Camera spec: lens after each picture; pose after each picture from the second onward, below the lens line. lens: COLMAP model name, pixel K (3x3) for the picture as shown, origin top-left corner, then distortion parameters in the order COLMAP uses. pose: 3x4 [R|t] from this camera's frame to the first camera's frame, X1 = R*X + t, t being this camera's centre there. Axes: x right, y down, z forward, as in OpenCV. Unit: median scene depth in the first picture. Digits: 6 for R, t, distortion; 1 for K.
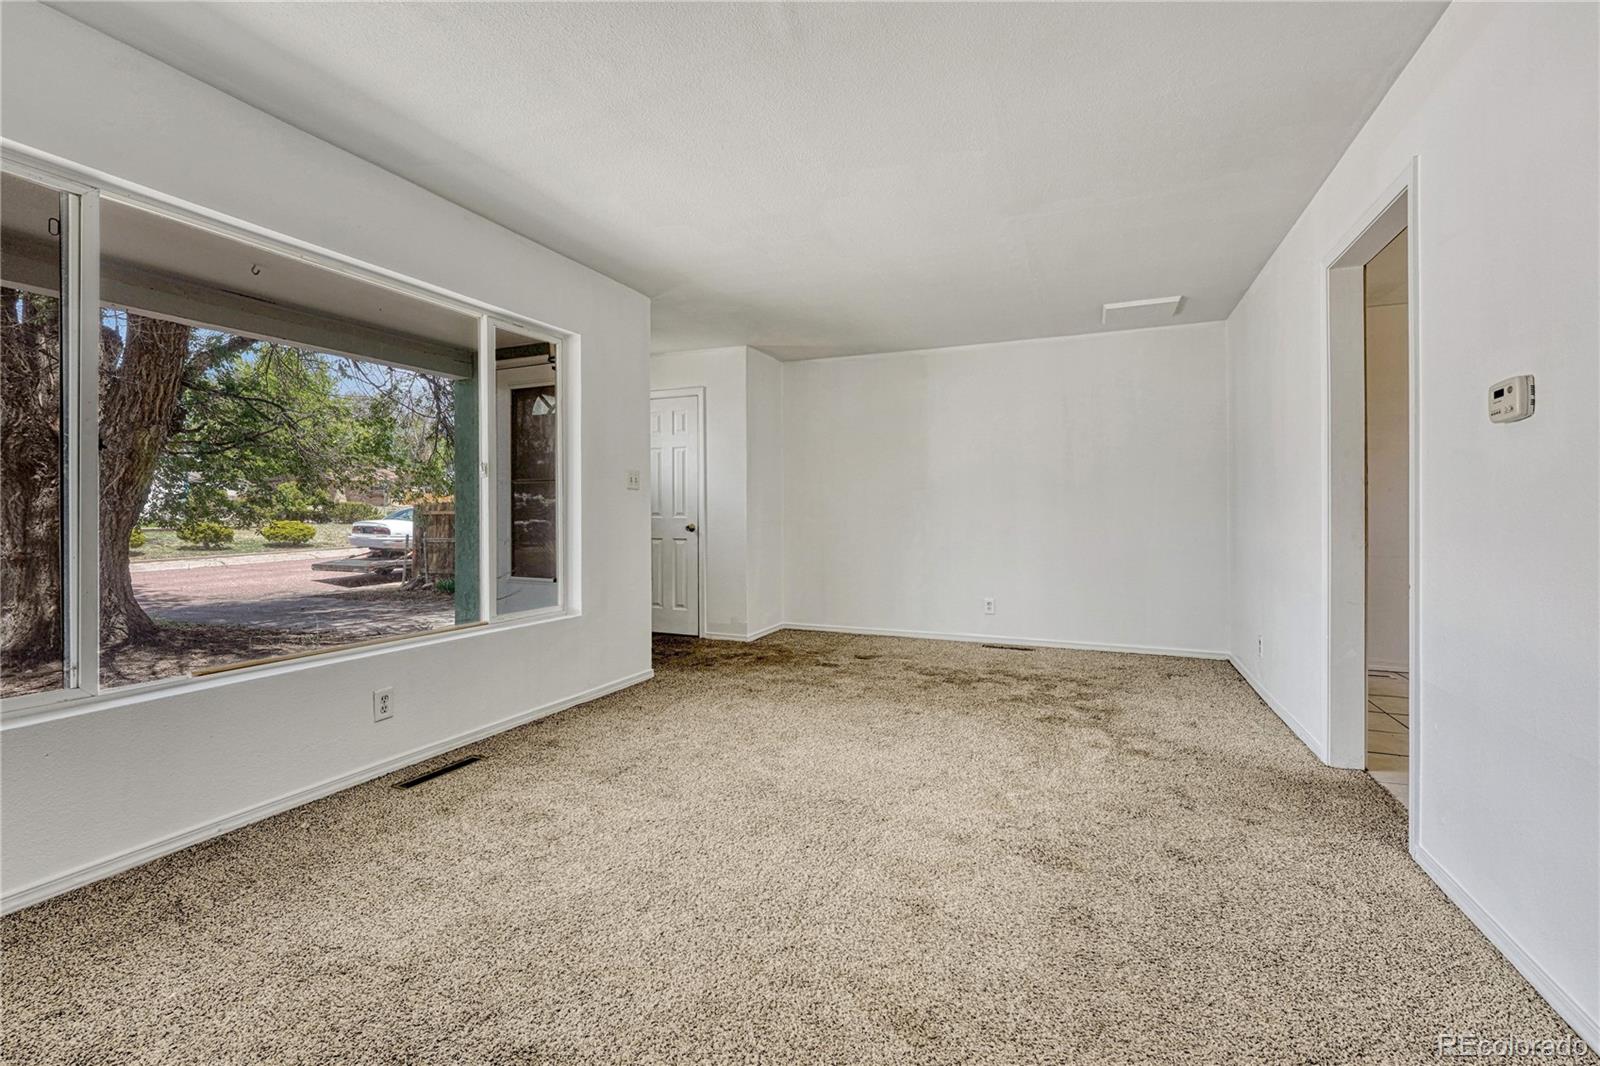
lens RADIAL K [[695.9, 0, 794.4], [0, 695.9, 513.4], [0, 0, 1]] dist [-0.004283, -0.000556]
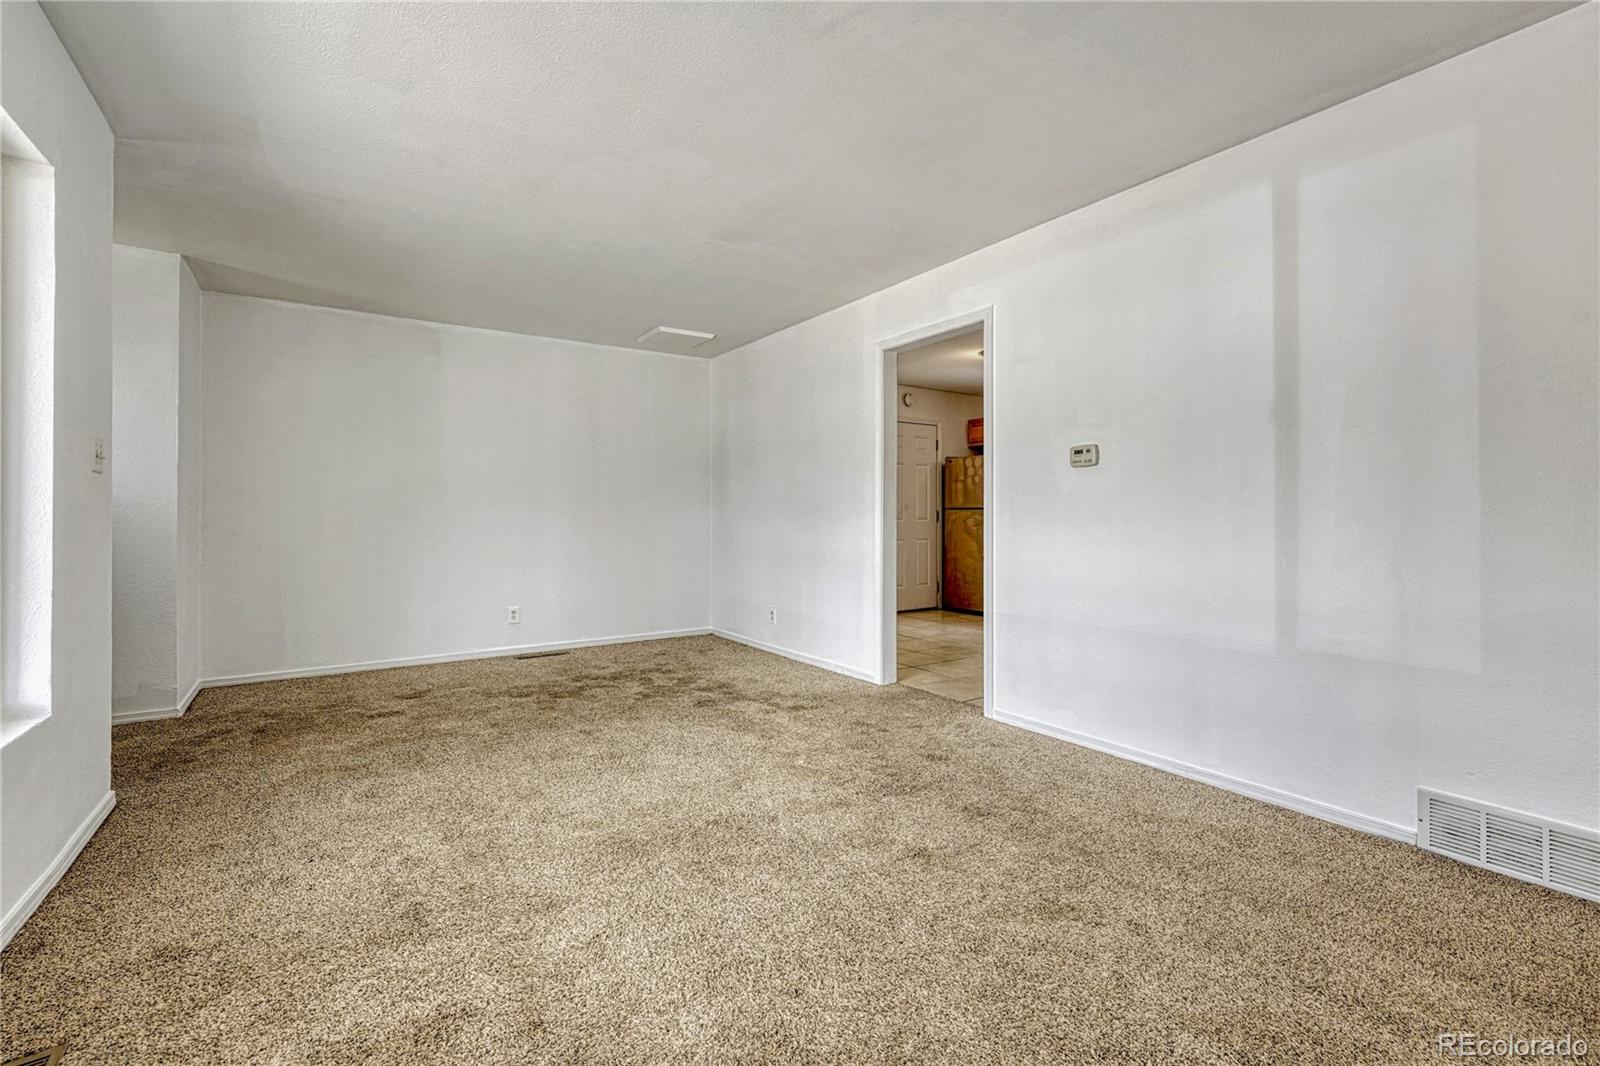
lens RADIAL K [[695.9, 0, 794.4], [0, 695.9, 513.4], [0, 0, 1]] dist [-0.004283, -0.000556]
pose [[0.542487, 0.000184, 0.840064, -0.562787], [0.002202, 0.999996, -0.001641, -0.000845], [-0.840061, 0.002740, 0.542485, 0.336929]]
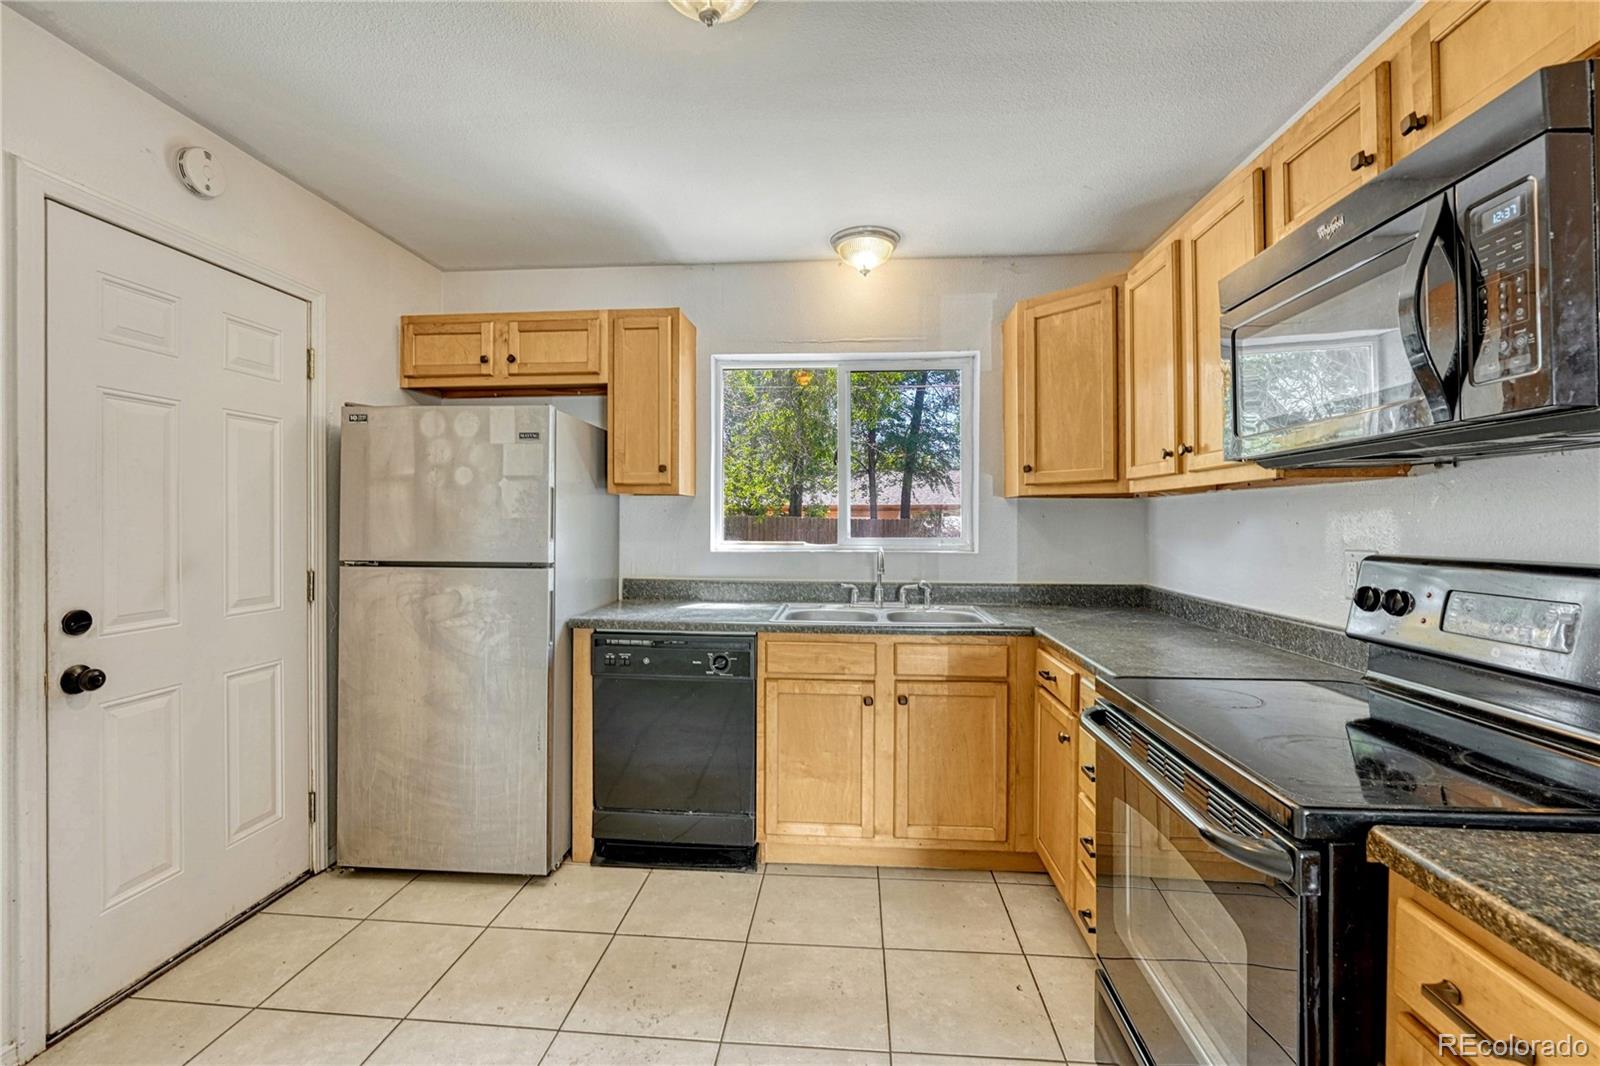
lens RADIAL K [[703.5, 0, 795.1], [0, 703.5, 517.3], [0, 0, 1]] dist [-0.002842, -0.000129]
pose [[-0.316844, 0.003723, 0.948470, 0.932879], [0.001880, 0.999993, -0.003297, -0.072486], [-0.948476, 0.000739, -0.316849, 1.015176]]
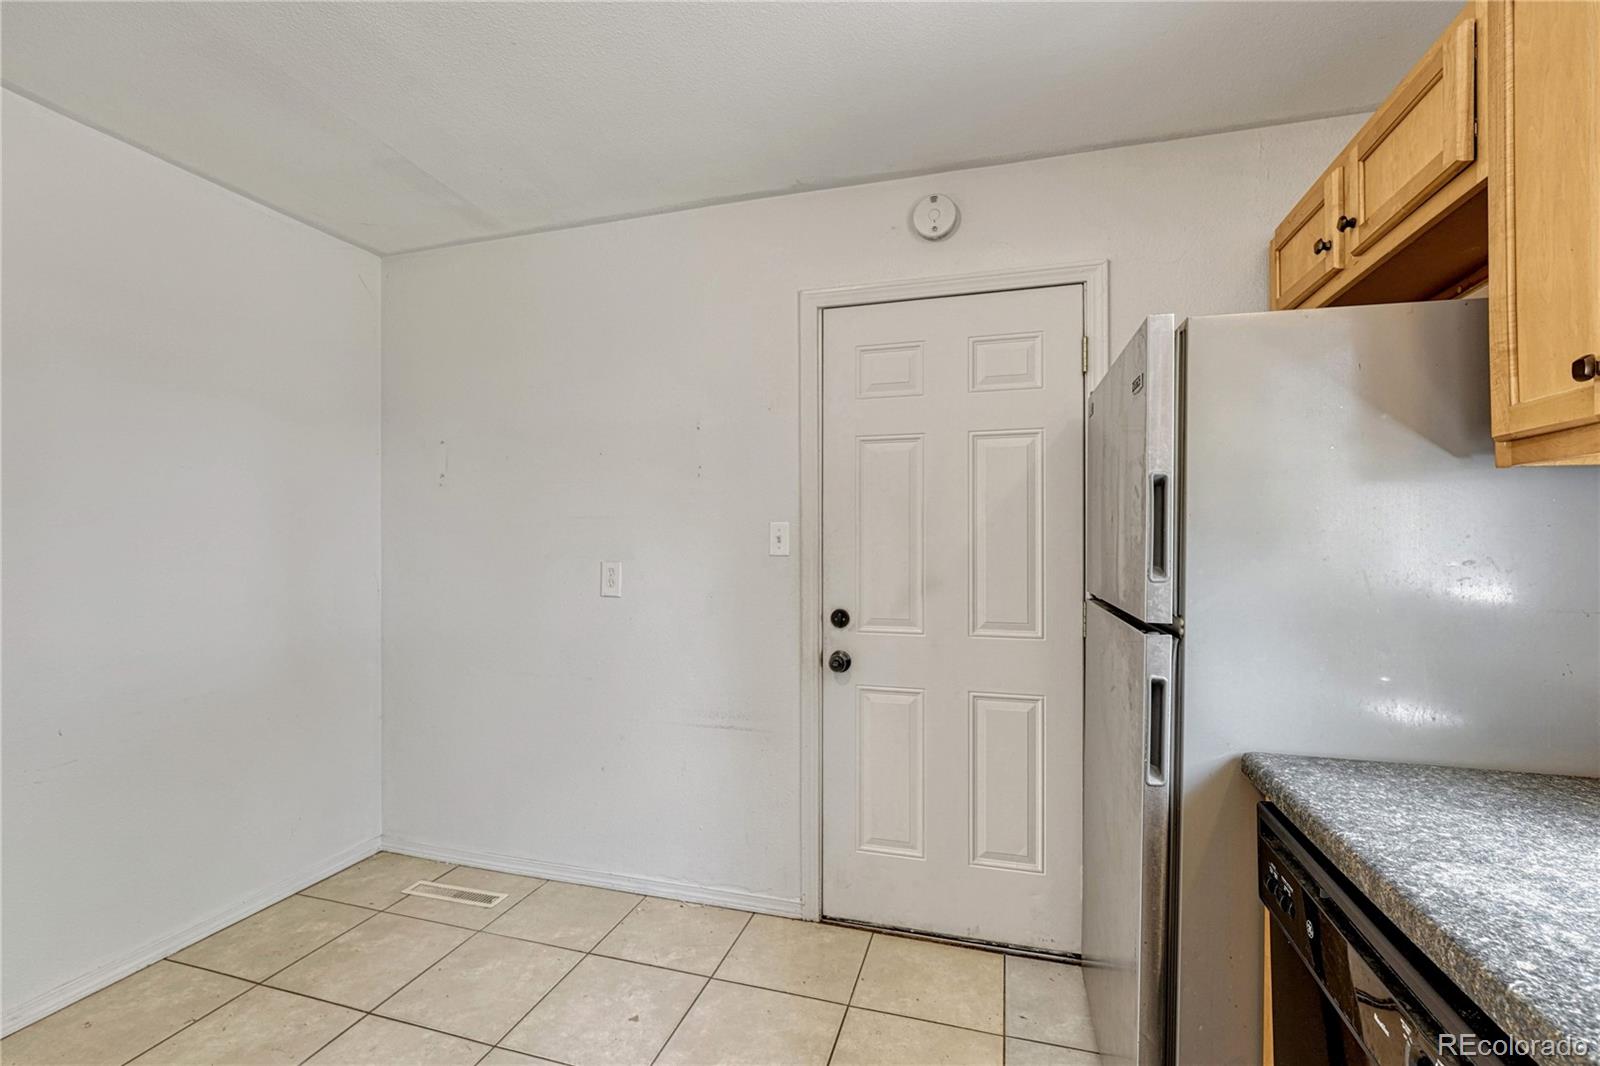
lens RADIAL K [[694.6, 0, 800.0], [0, 694.6, 533.0], [0, 0, 1]] dist [-0.003040, -0.000236]
pose [[0.992755, -0.000097, 0.120155, 1.549969], [0.000986, 0.999973, -0.007334, -0.076353], [-0.120151, 0.007399, 0.992728, 0.636816]]
